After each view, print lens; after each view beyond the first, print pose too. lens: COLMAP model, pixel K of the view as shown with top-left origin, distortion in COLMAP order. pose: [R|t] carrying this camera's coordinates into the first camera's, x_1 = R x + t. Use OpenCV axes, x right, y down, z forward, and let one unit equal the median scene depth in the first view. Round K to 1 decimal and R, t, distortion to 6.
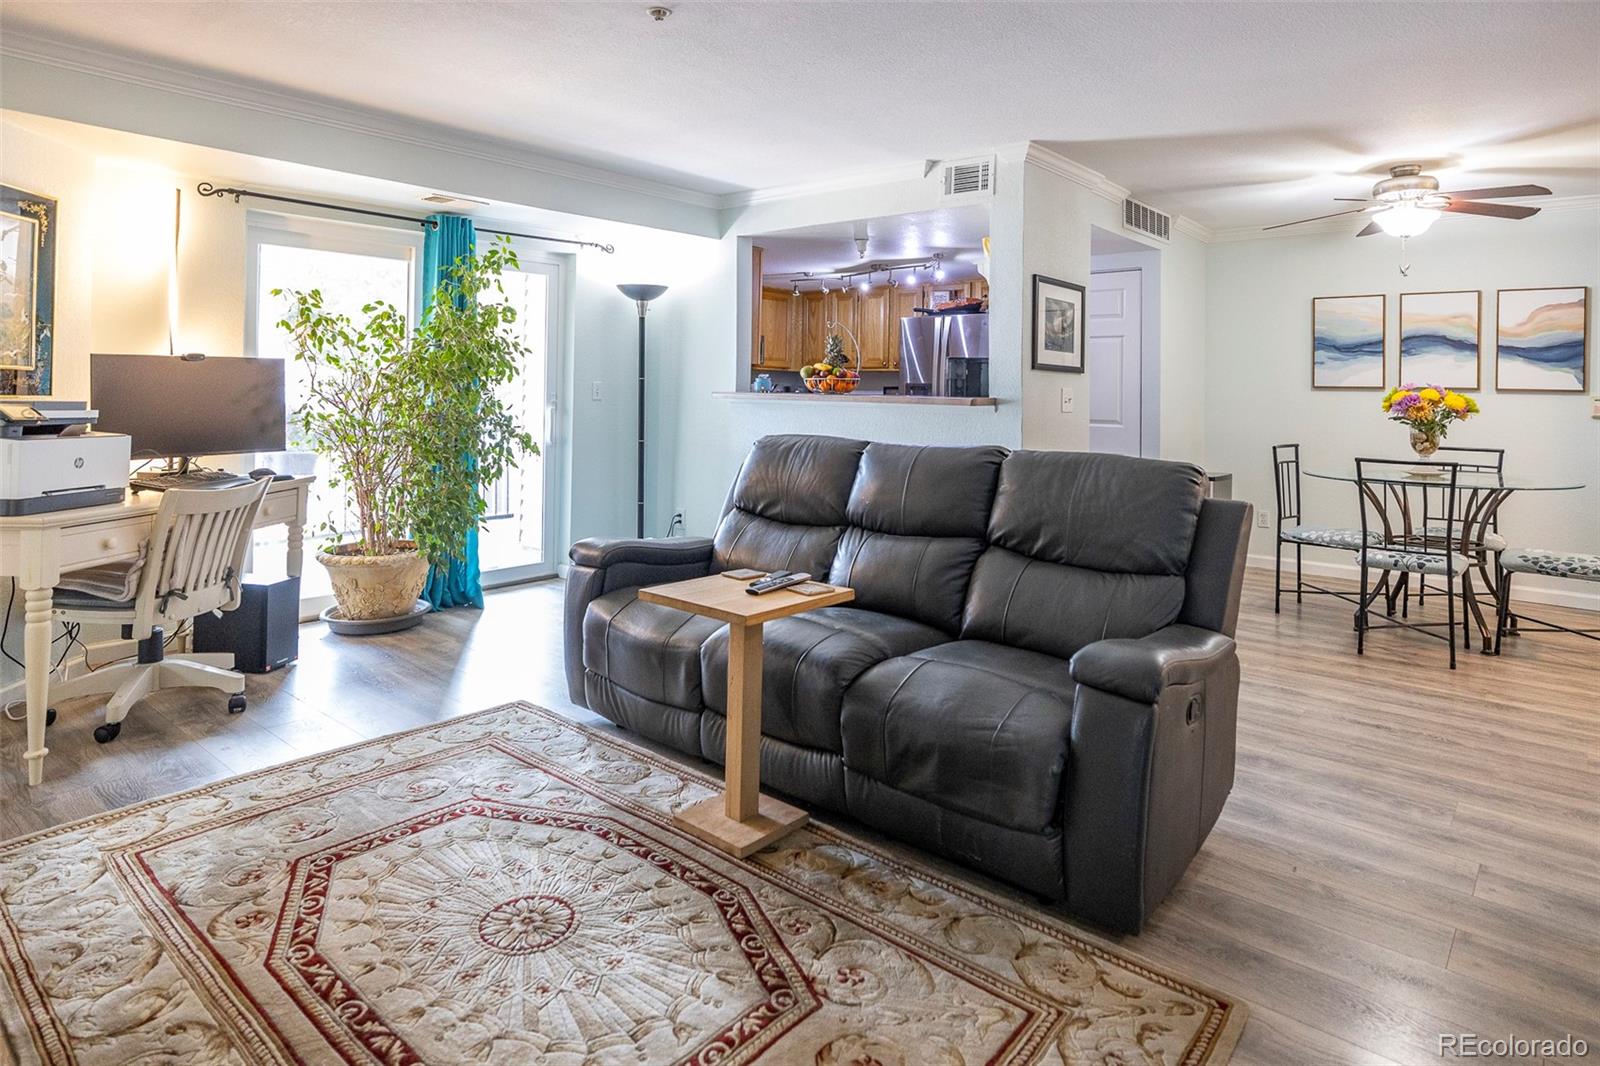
lens RADIAL K [[909.9, 0, 800.4], [0, 909.9, 373.4], [0, 0, 1]] dist [-0.000431, 0.000468]
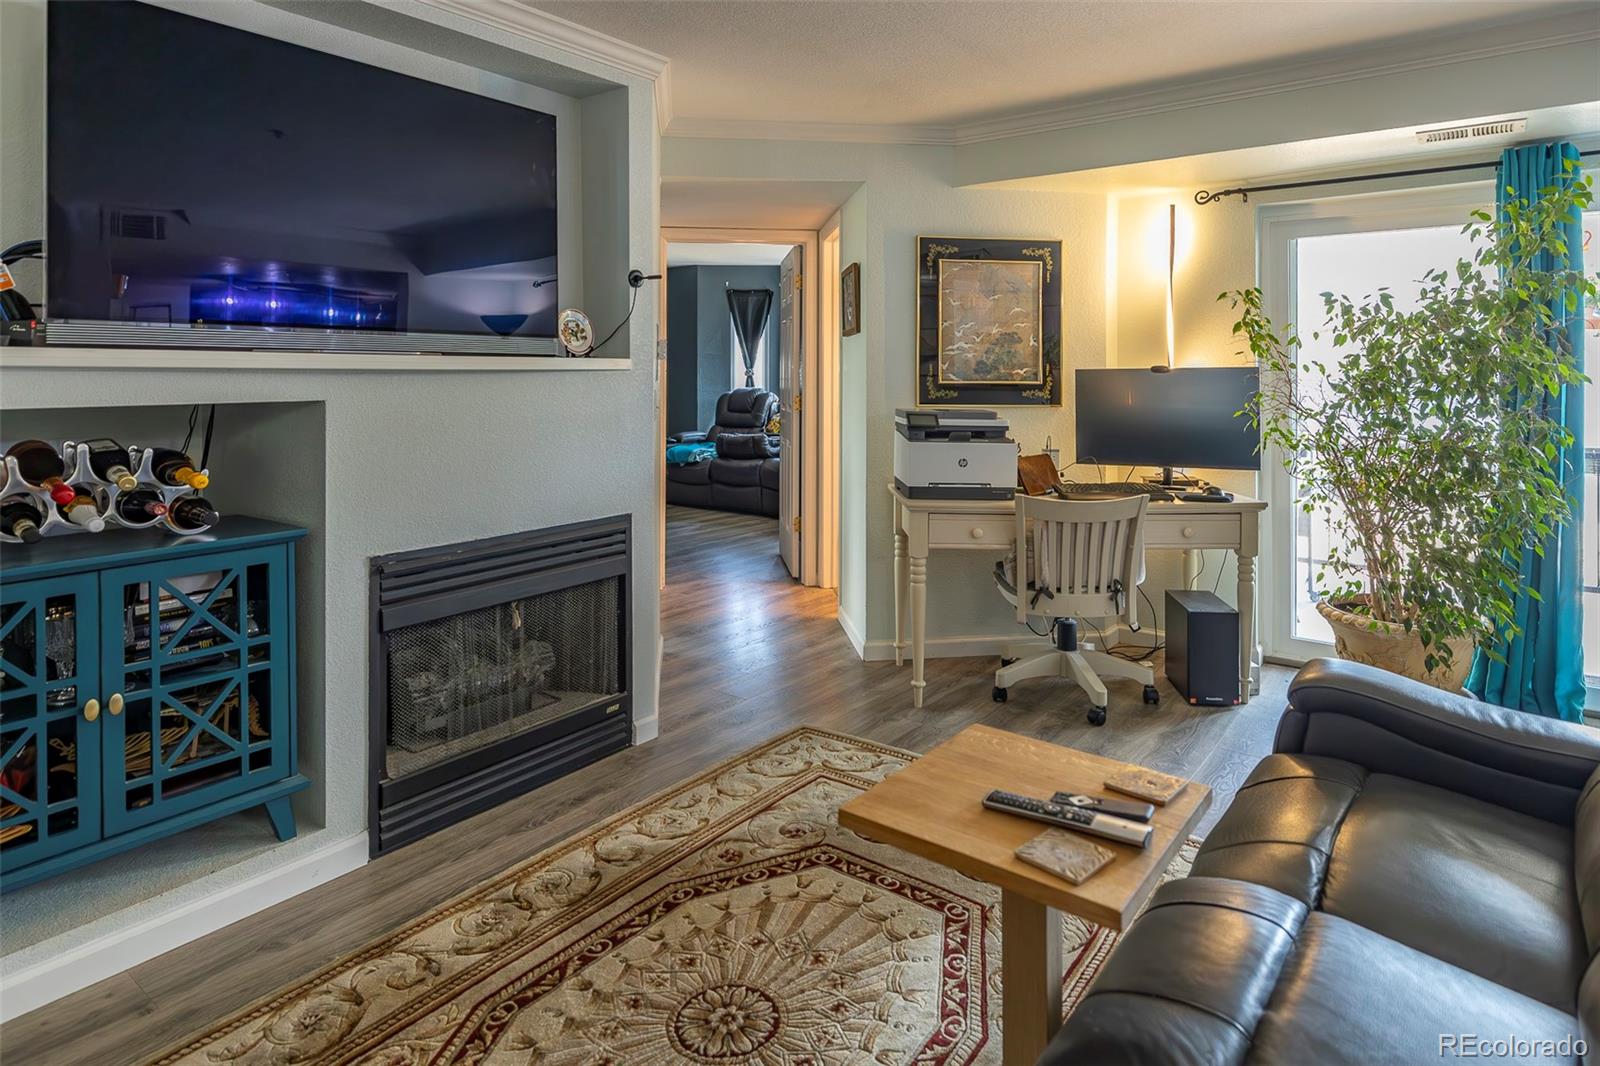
lens RADIAL K [[909.9, 0, 828.4], [0, 909.9, 387.9], [0, 0, 1]] dist [-0.000431, 0.000468]
pose [[0.074986, 0.008098, -0.997152, 0.302203], [0.019341, 0.999767, 0.009574, -0.013863], [0.996997, -0.020004, 0.074812, 0.527709]]
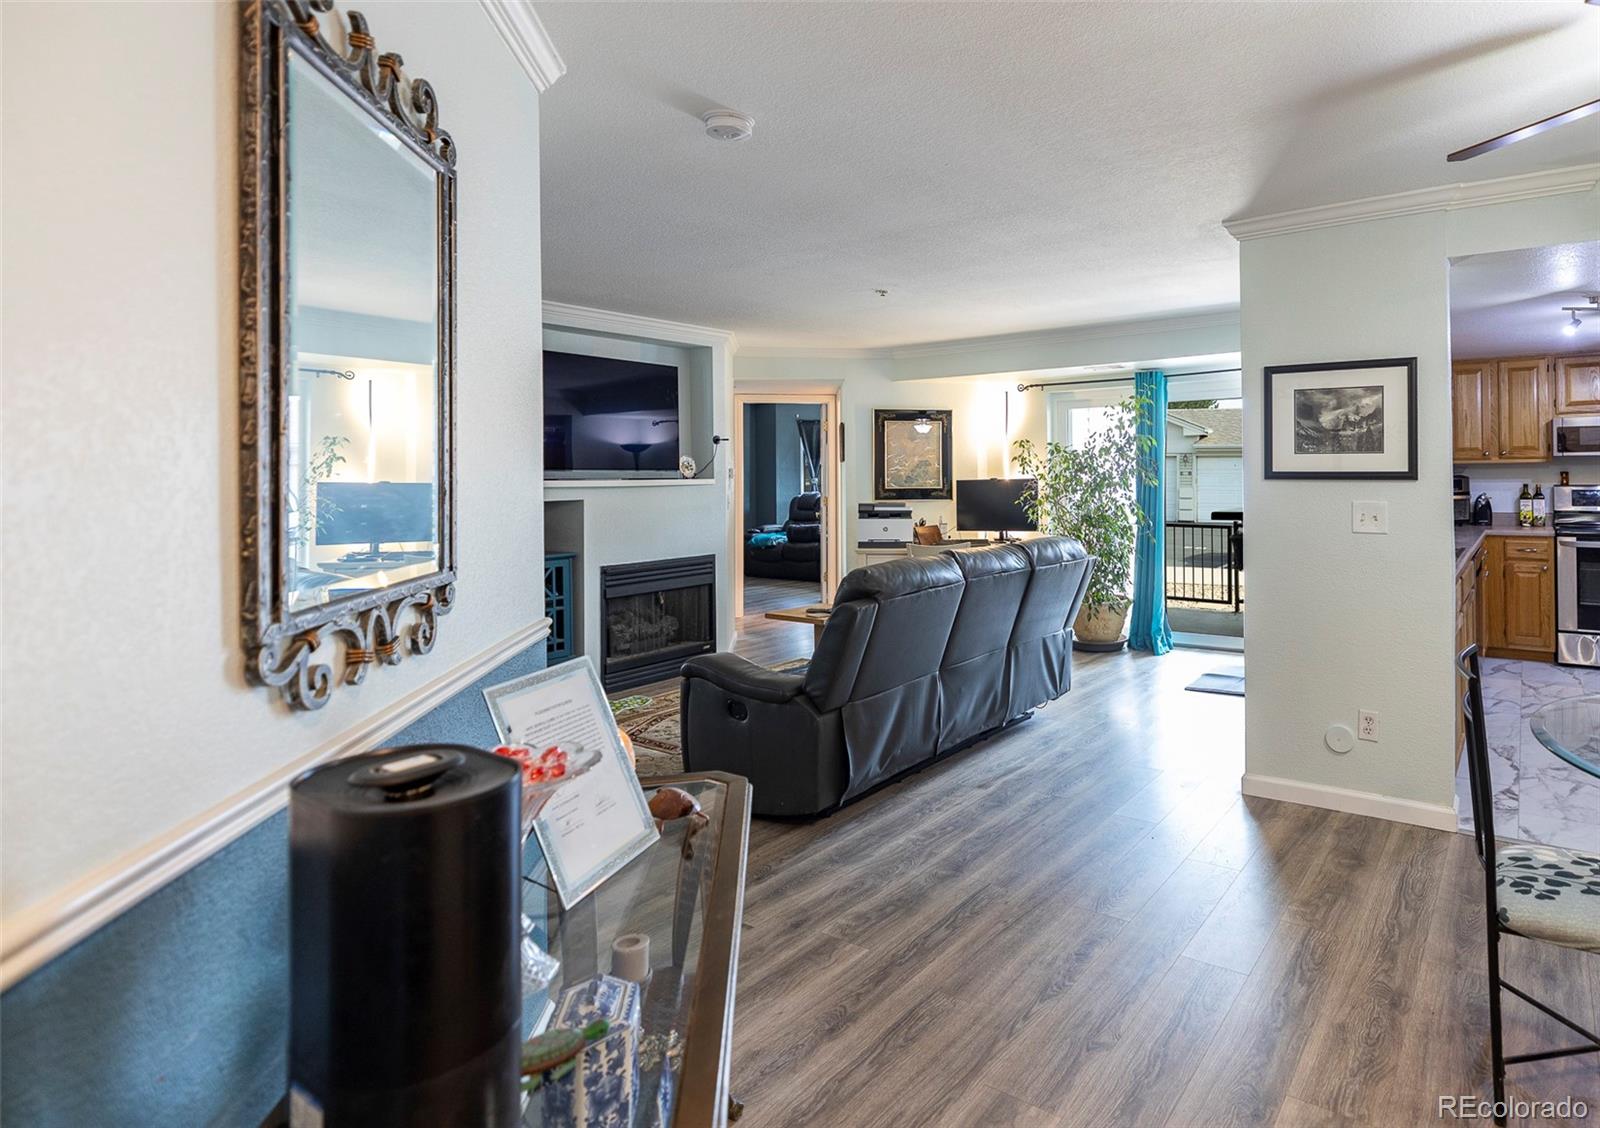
lens RADIAL K [[884.9, 0, 938.4], [0, 884.9, 476.7], [0, 0, 1]] dist [0.006640, 0.001173]
pose [[0.089392, -0.013042, -0.995911, 1.126440], [0.032271, 0.999427, -0.010191, -0.009205], [0.995474, -0.031228, 0.089761, 0.675287]]
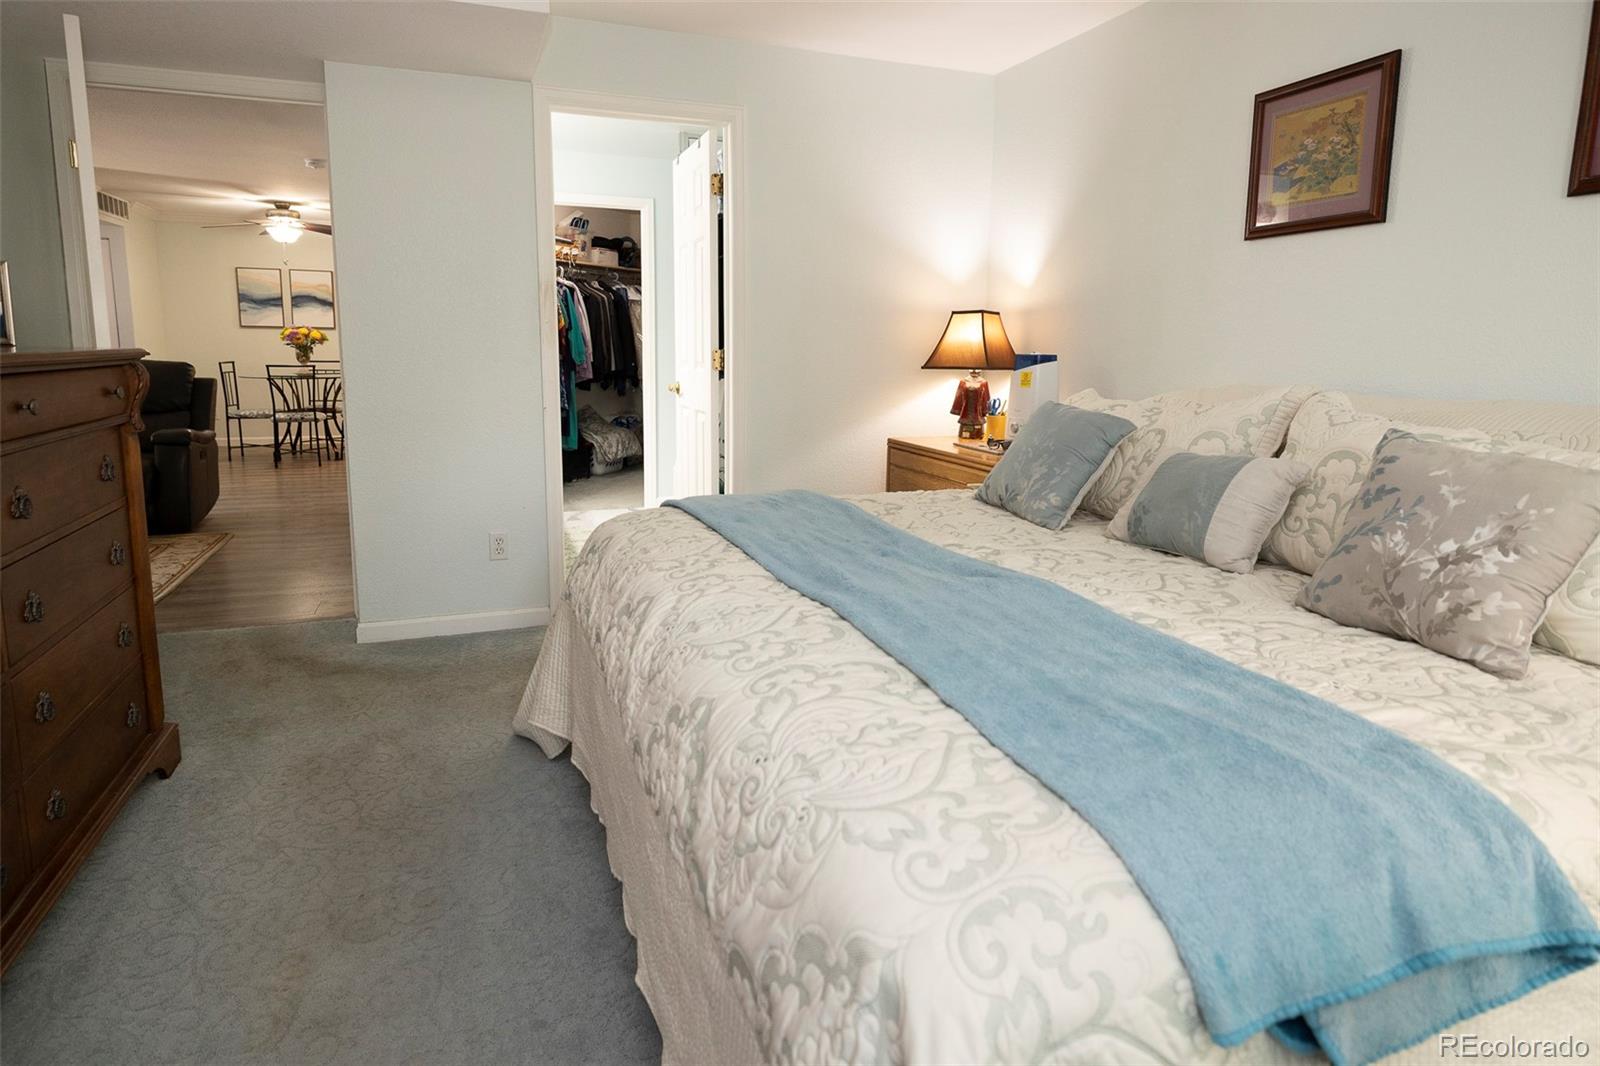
lens RADIAL K [[909.9, 0, 786.0], [0, 909.9, 486.9], [0, 0, 1]] dist [-0.000431, 0.000468]
pose [[0.502196, -0.140883, 0.853200, -0.471903], [-0.026353, 0.983688, 0.177941, -0.021756], [-0.864352, -0.111845, 0.490292, -0.846288]]
